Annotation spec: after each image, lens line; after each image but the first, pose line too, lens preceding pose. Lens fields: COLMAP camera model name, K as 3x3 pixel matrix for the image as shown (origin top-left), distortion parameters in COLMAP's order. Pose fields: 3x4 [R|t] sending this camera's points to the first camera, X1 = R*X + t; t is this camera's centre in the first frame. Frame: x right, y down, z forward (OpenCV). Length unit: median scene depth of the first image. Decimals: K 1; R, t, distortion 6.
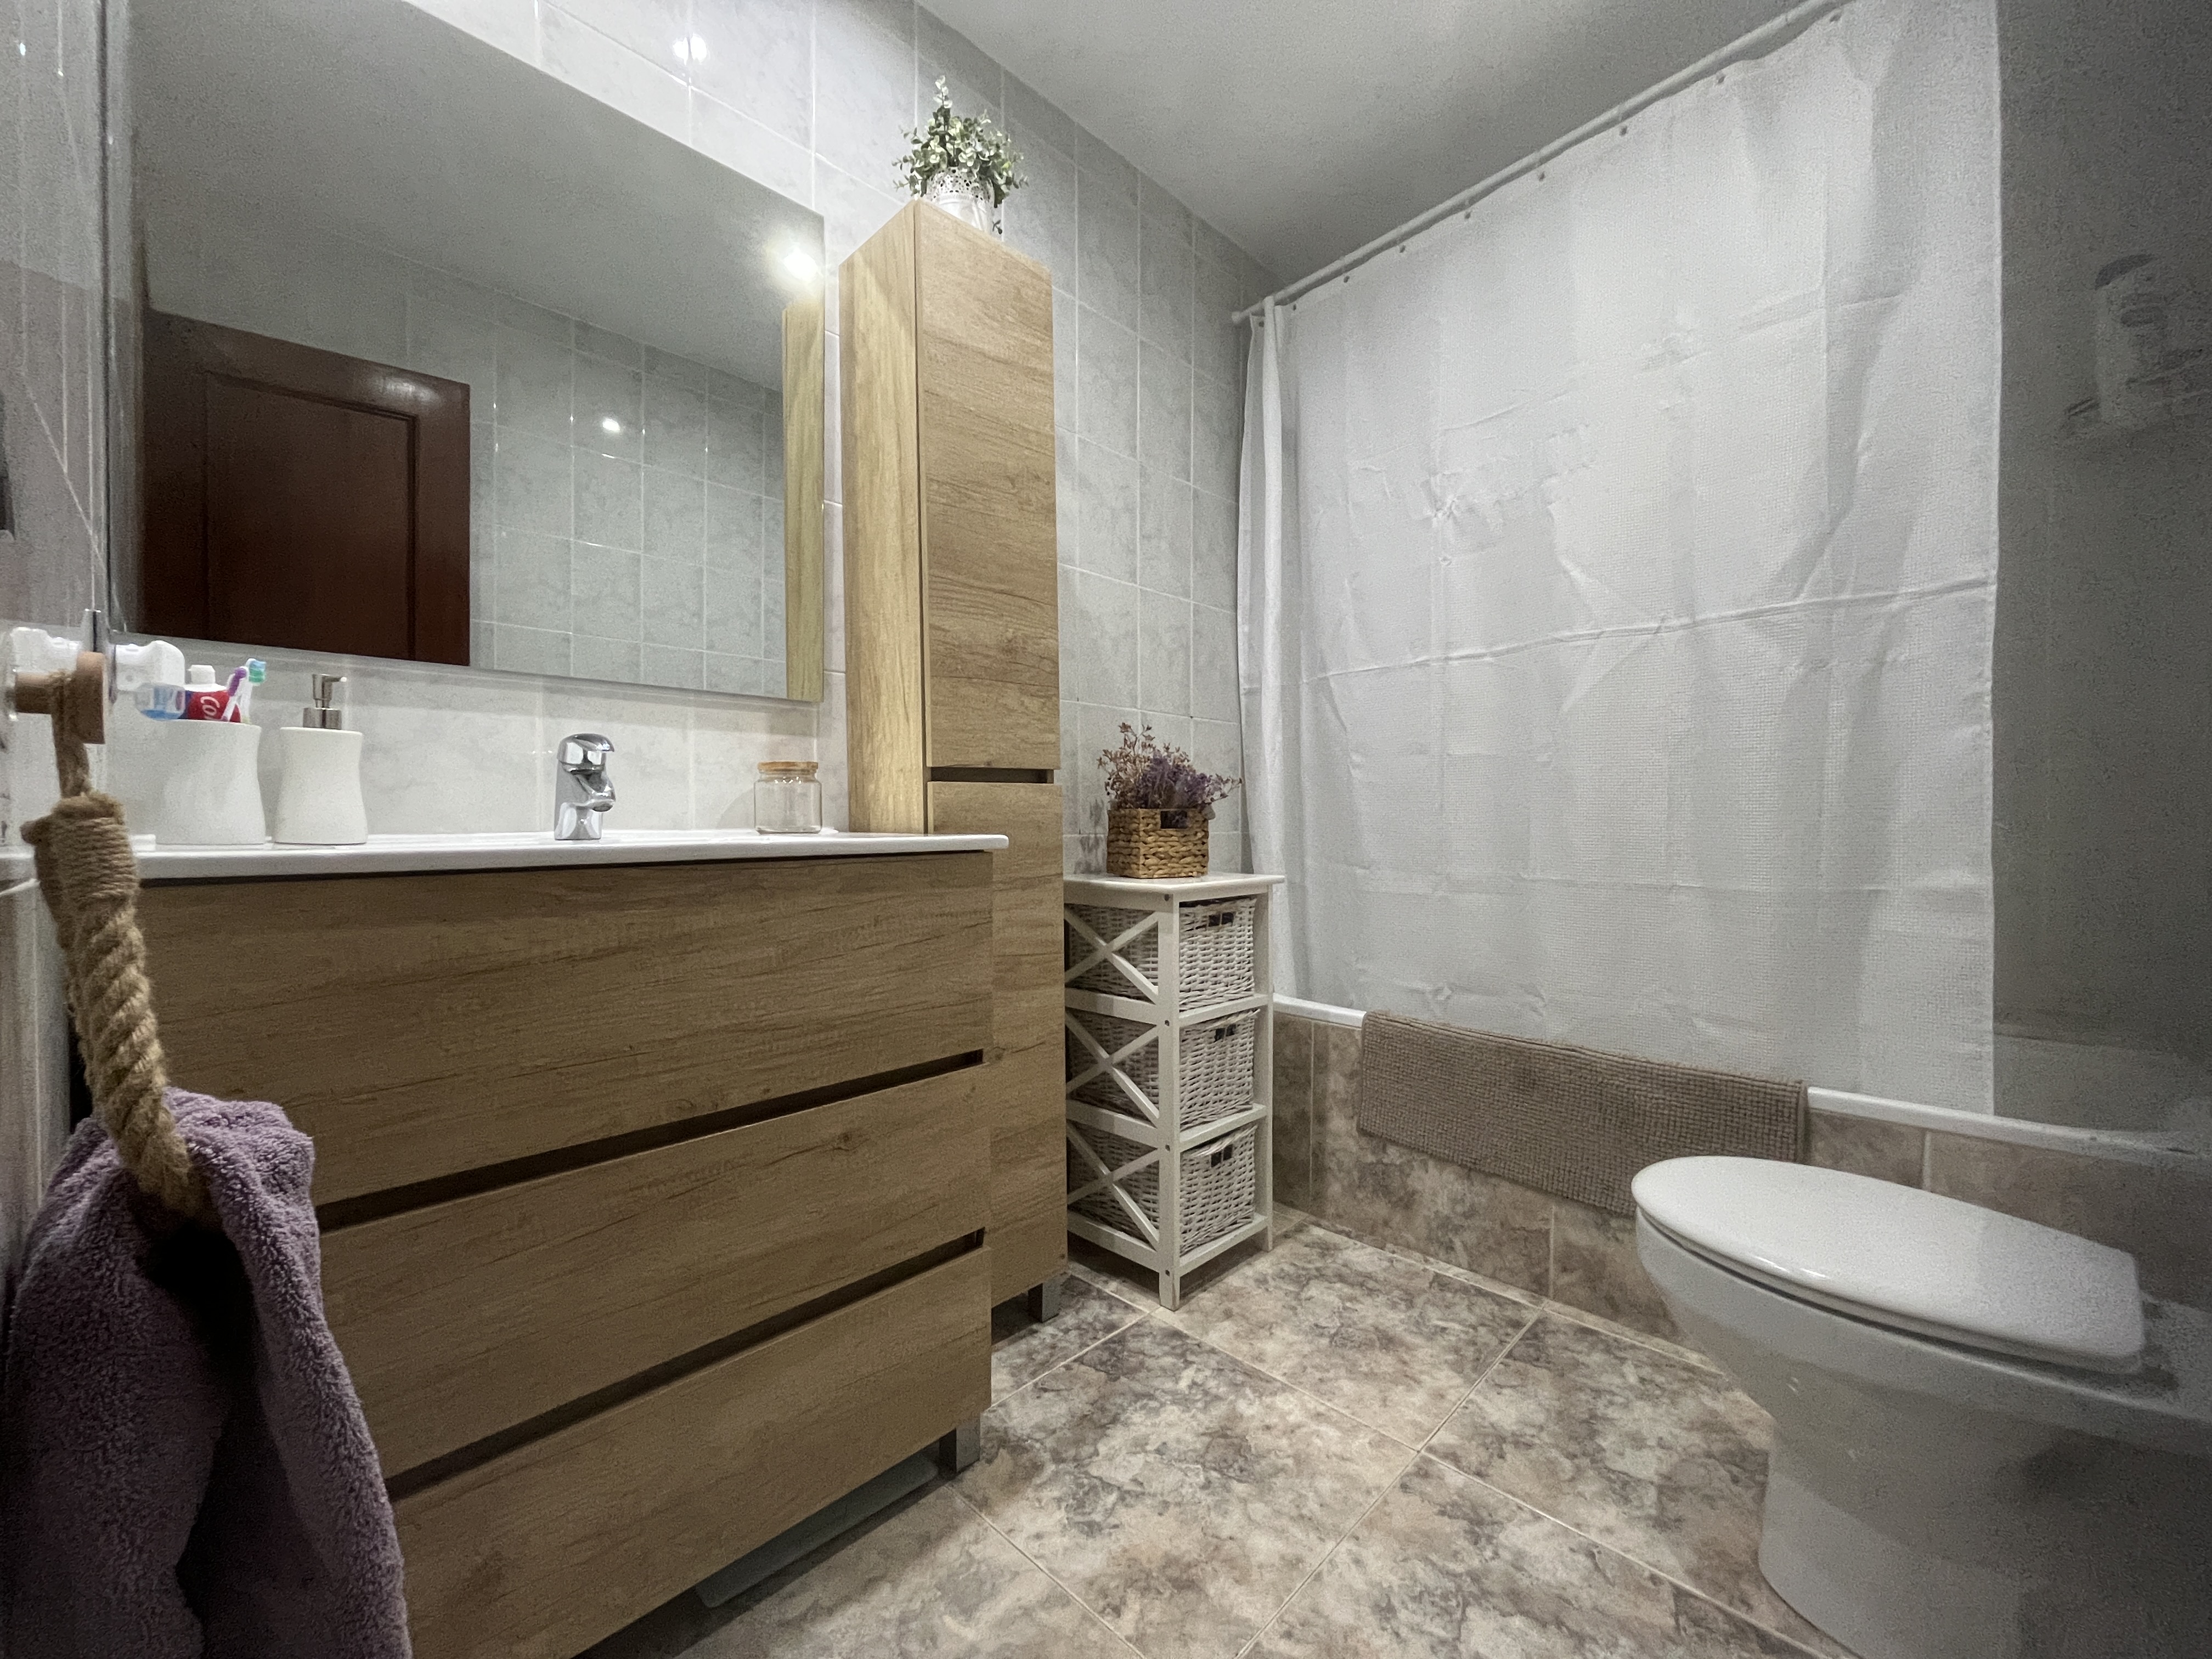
lens RADIAL K [[892.3, 0, 1100.2], [0, 892.3, 832.0], [0, 0, 1]] dist [-0.002830, -0.000821]
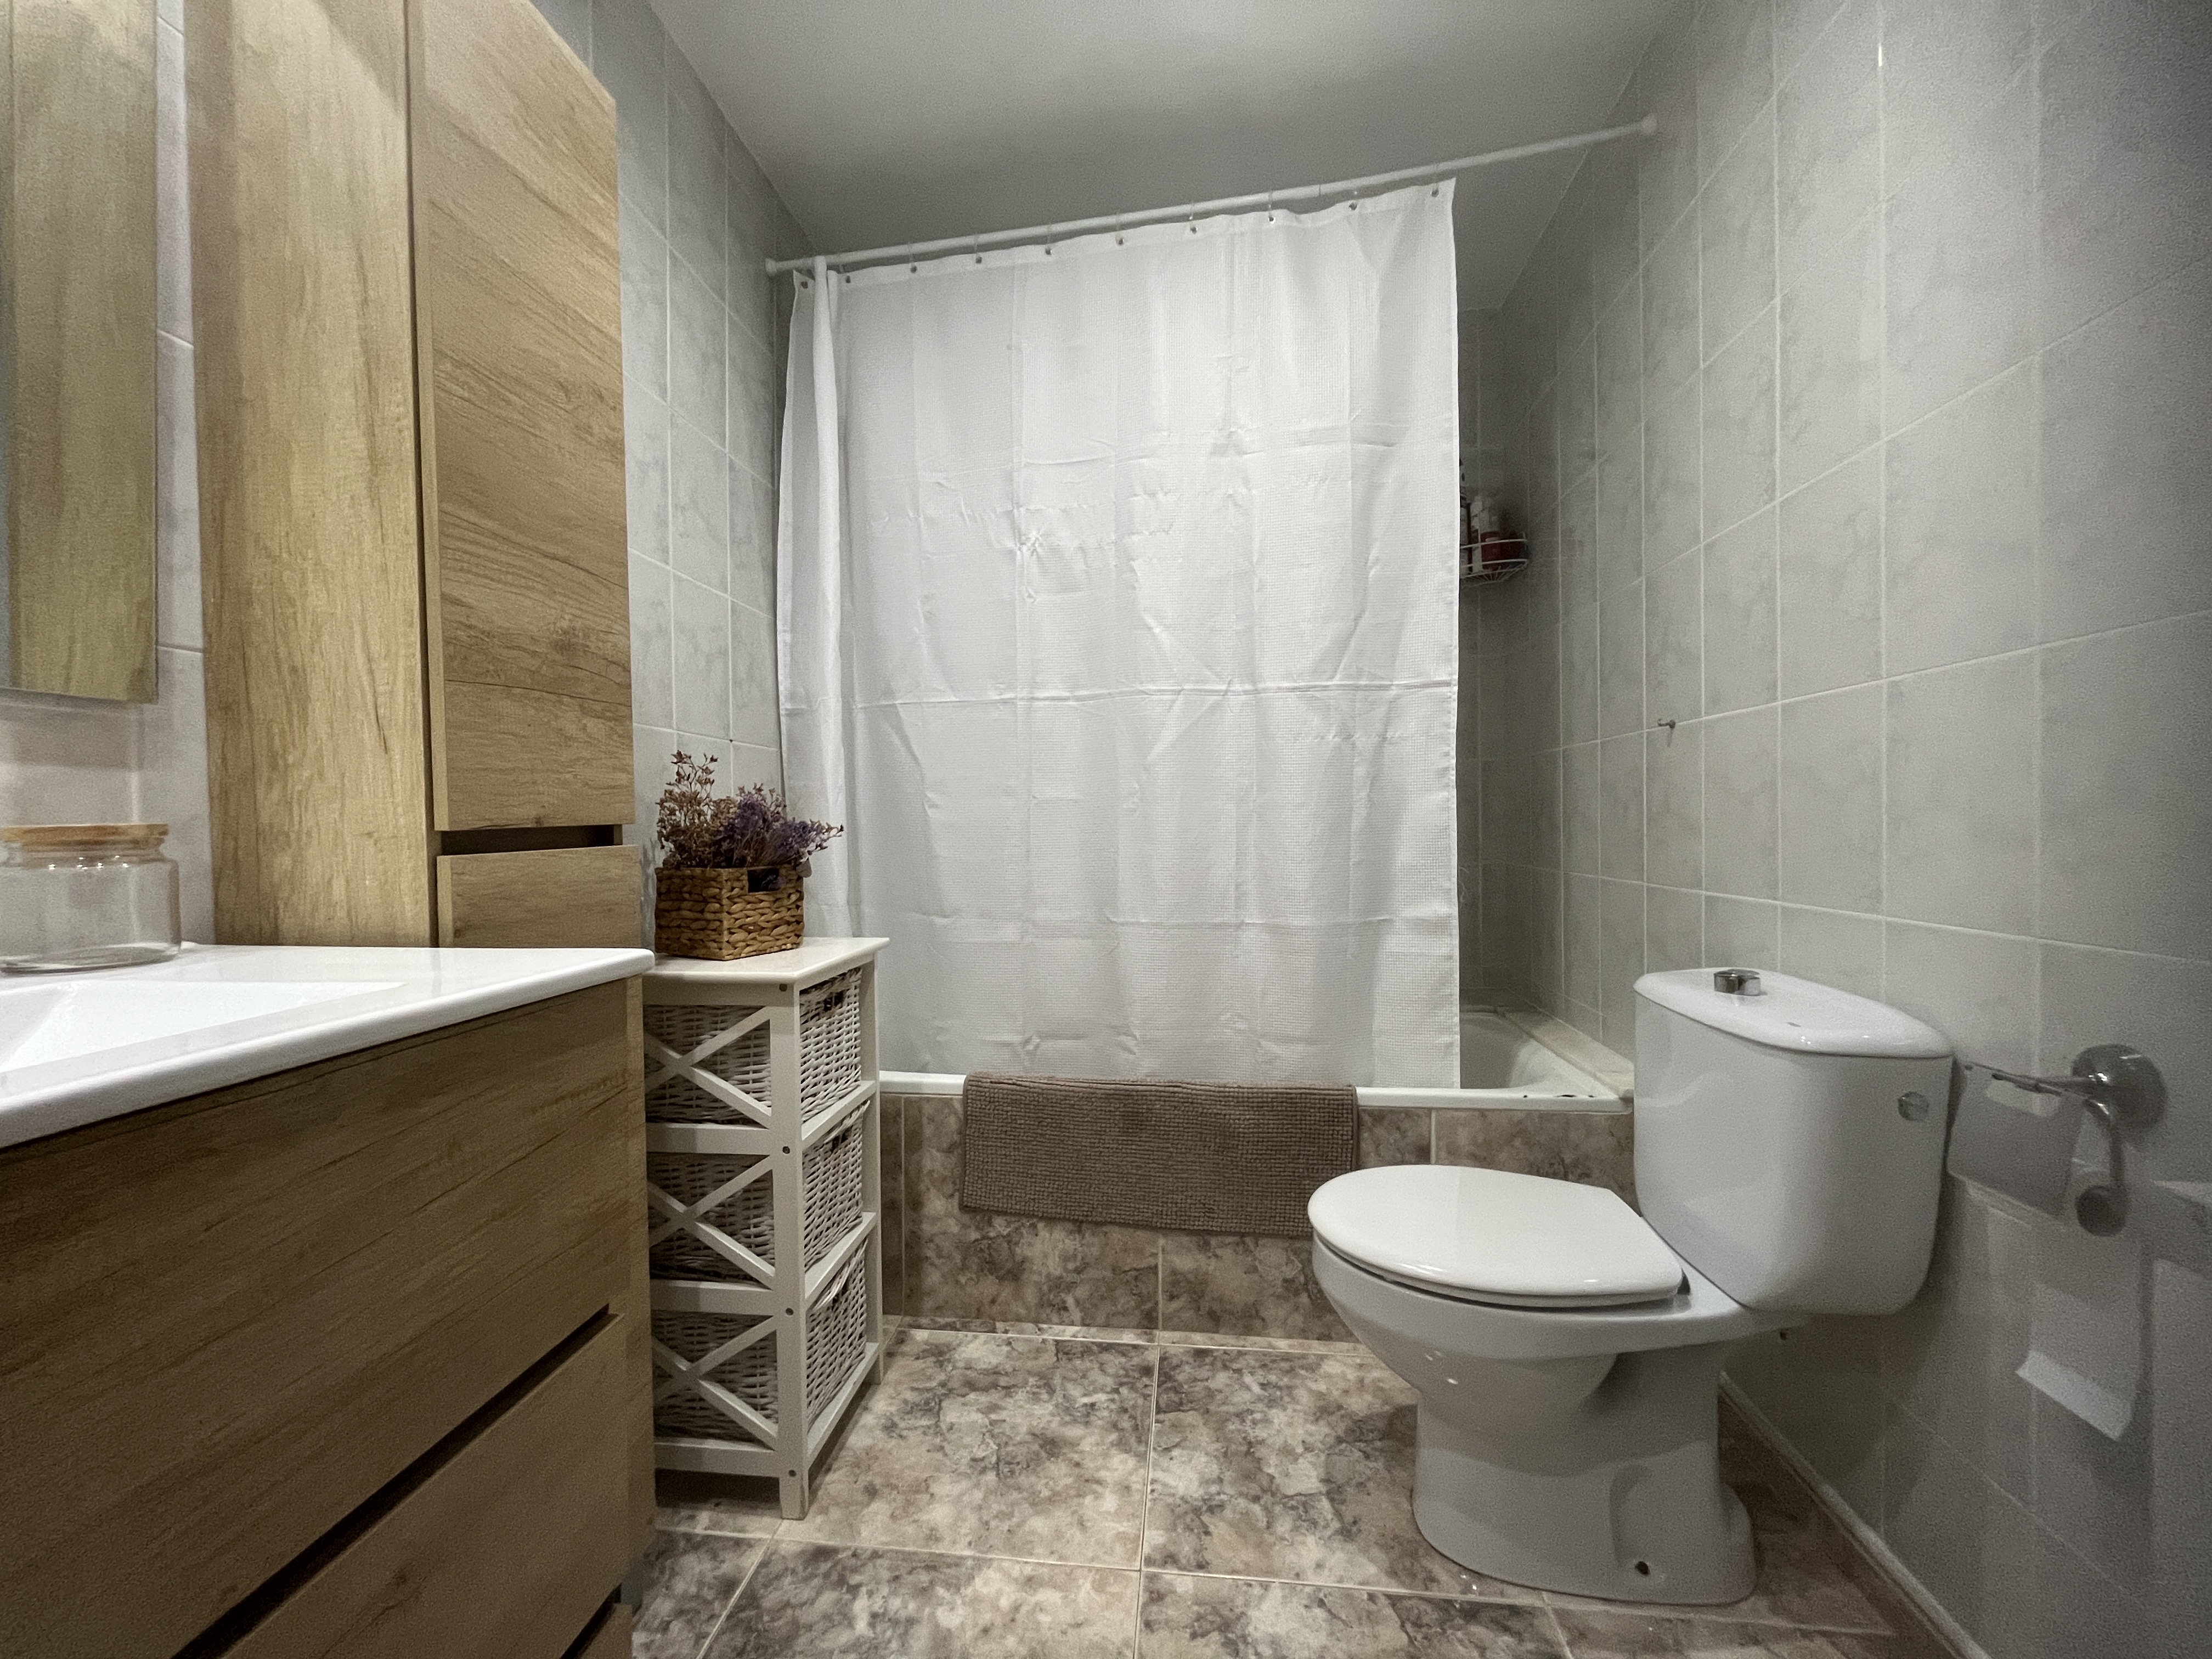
lens RADIAL K [[892.3, 0, 1100.2], [0, 892.3, 832.0], [0, 0, 1]] dist [-0.002830, -0.000821]
pose [[0.789055, -0.013572, 0.614172, -0.184272], [0.017652, 0.999844, -0.000584, -0.056682], [-0.614069, 0.011302, 0.789172, 0.227338]]
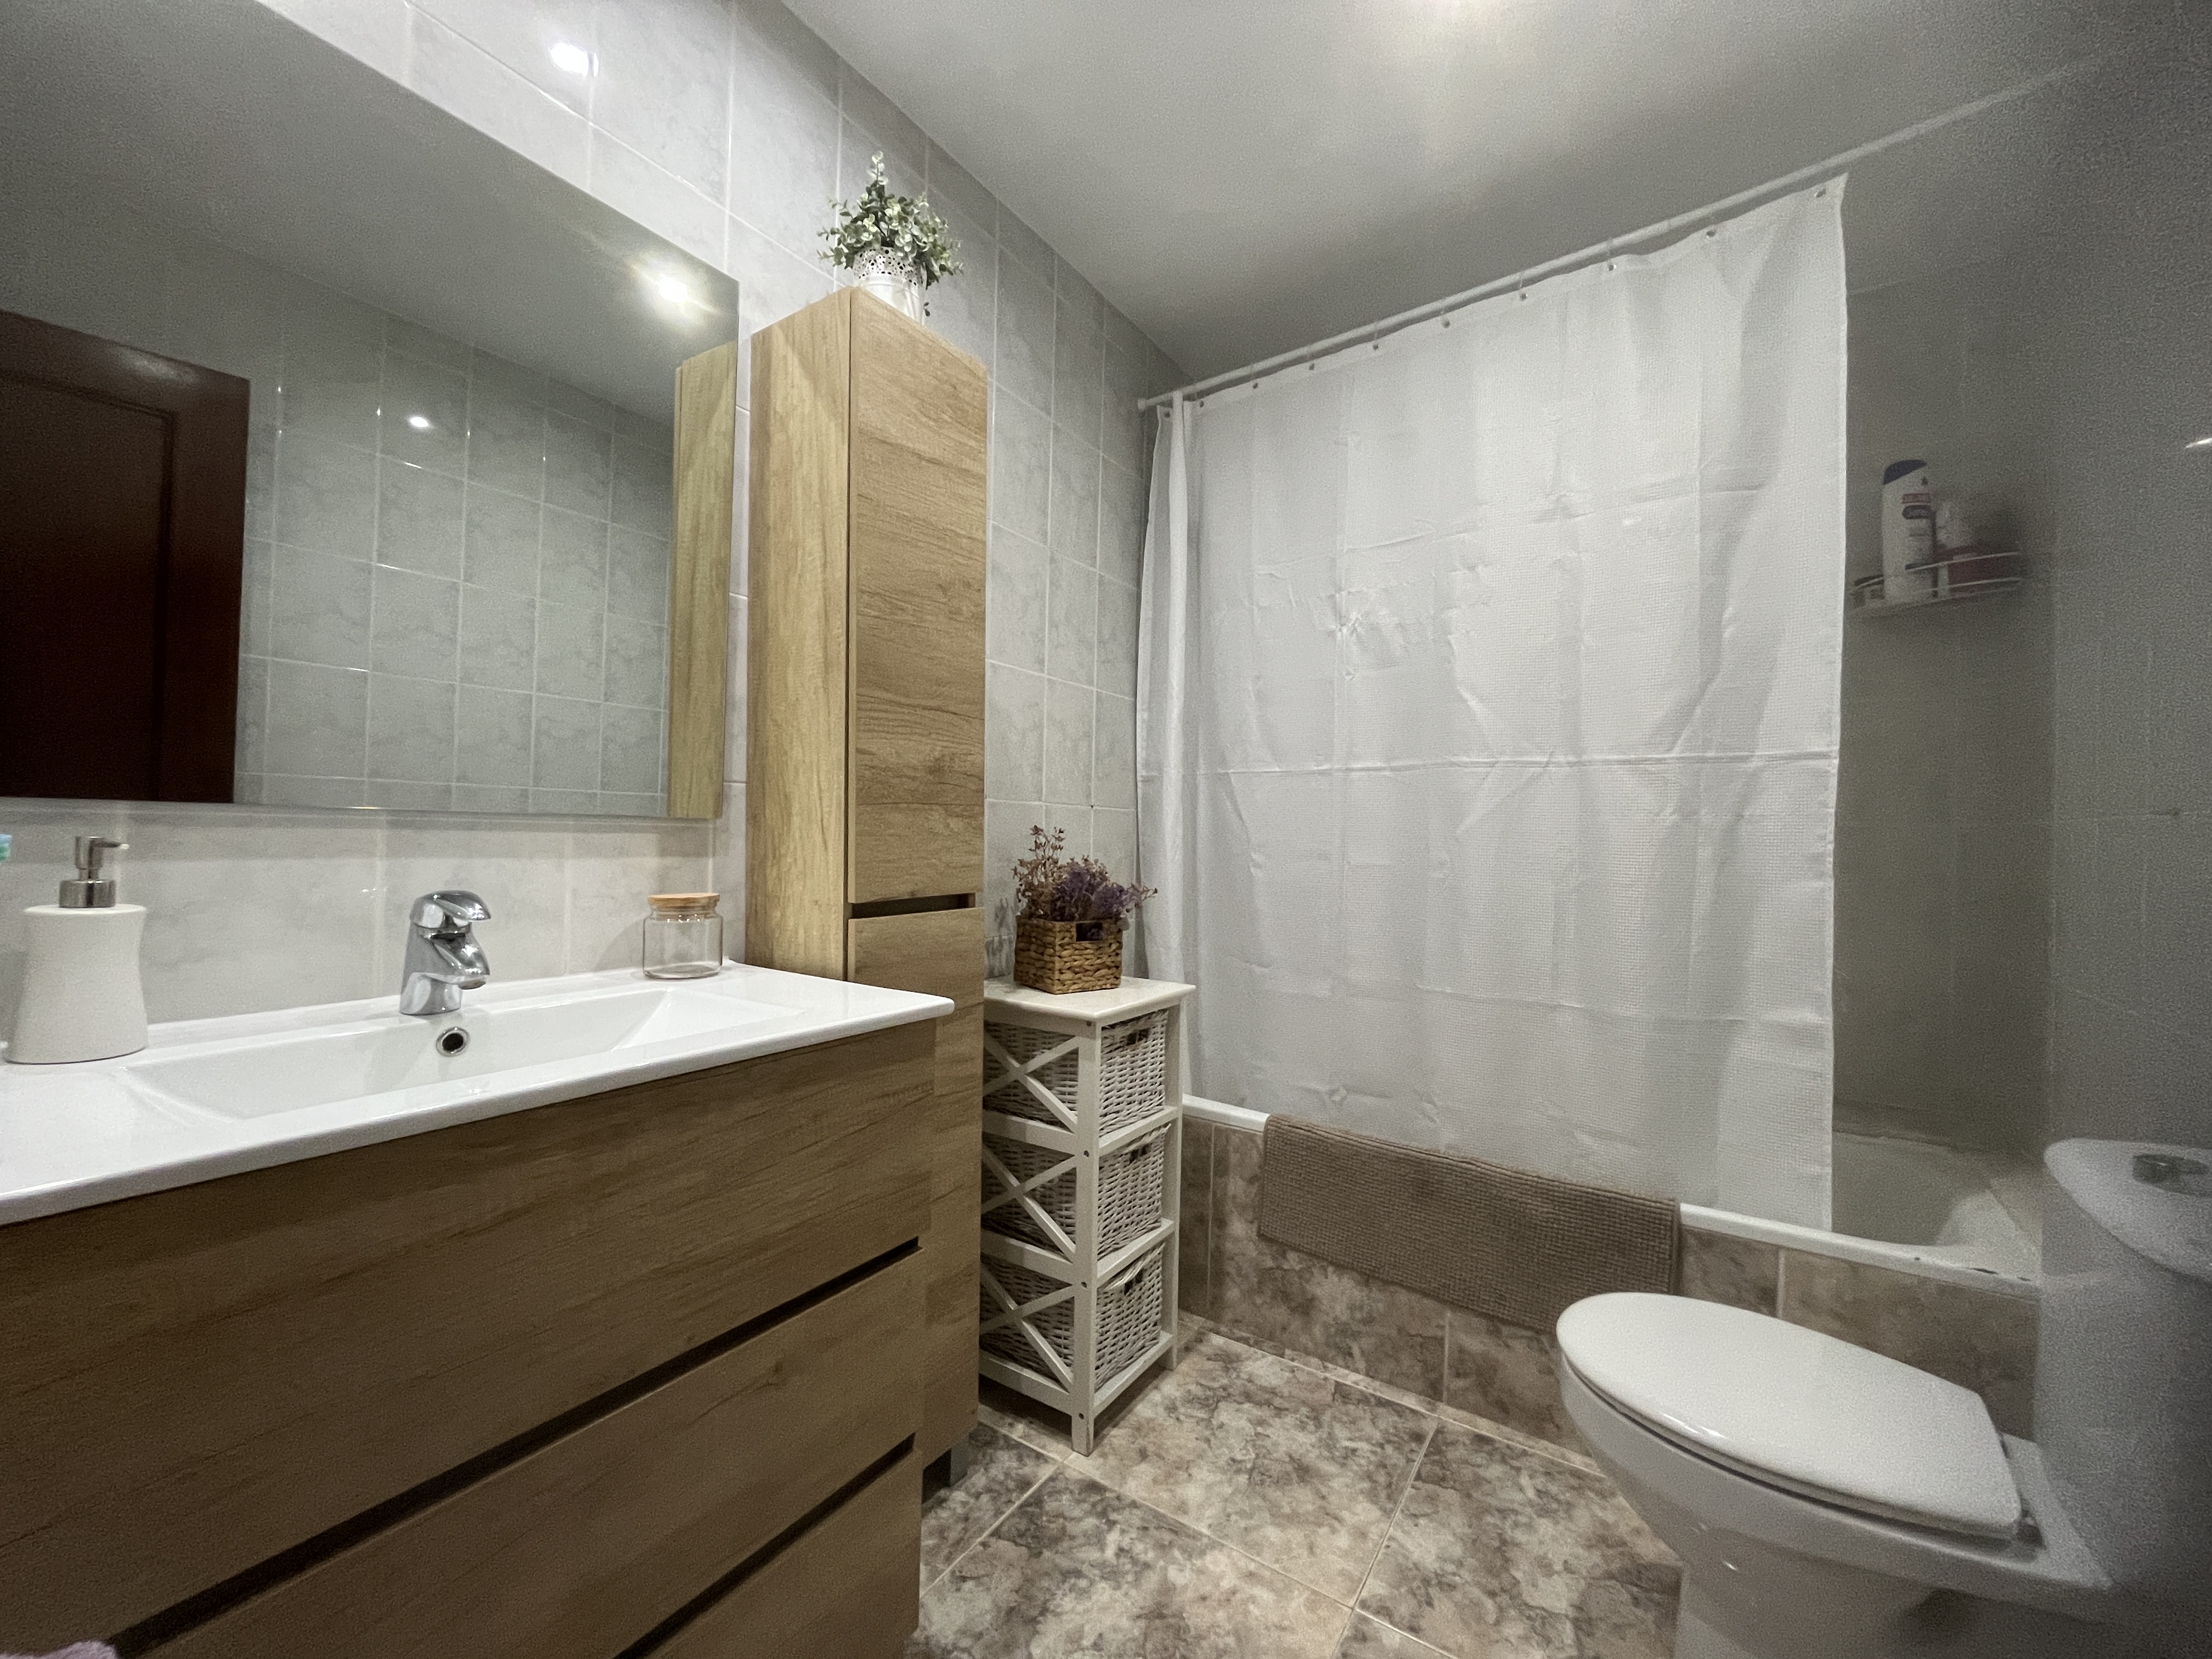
lens RADIAL K [[892.3, 0, 1100.2], [0, 892.3, 832.0], [0, 0, 1]] dist [-0.002830, -0.000821]
pose [[0.982527, 0.023013, 0.184692, -0.098001], [-0.020290, 0.999656, -0.016622, -0.119298], [-0.185011, 0.012584, 0.982656, 0.049948]]
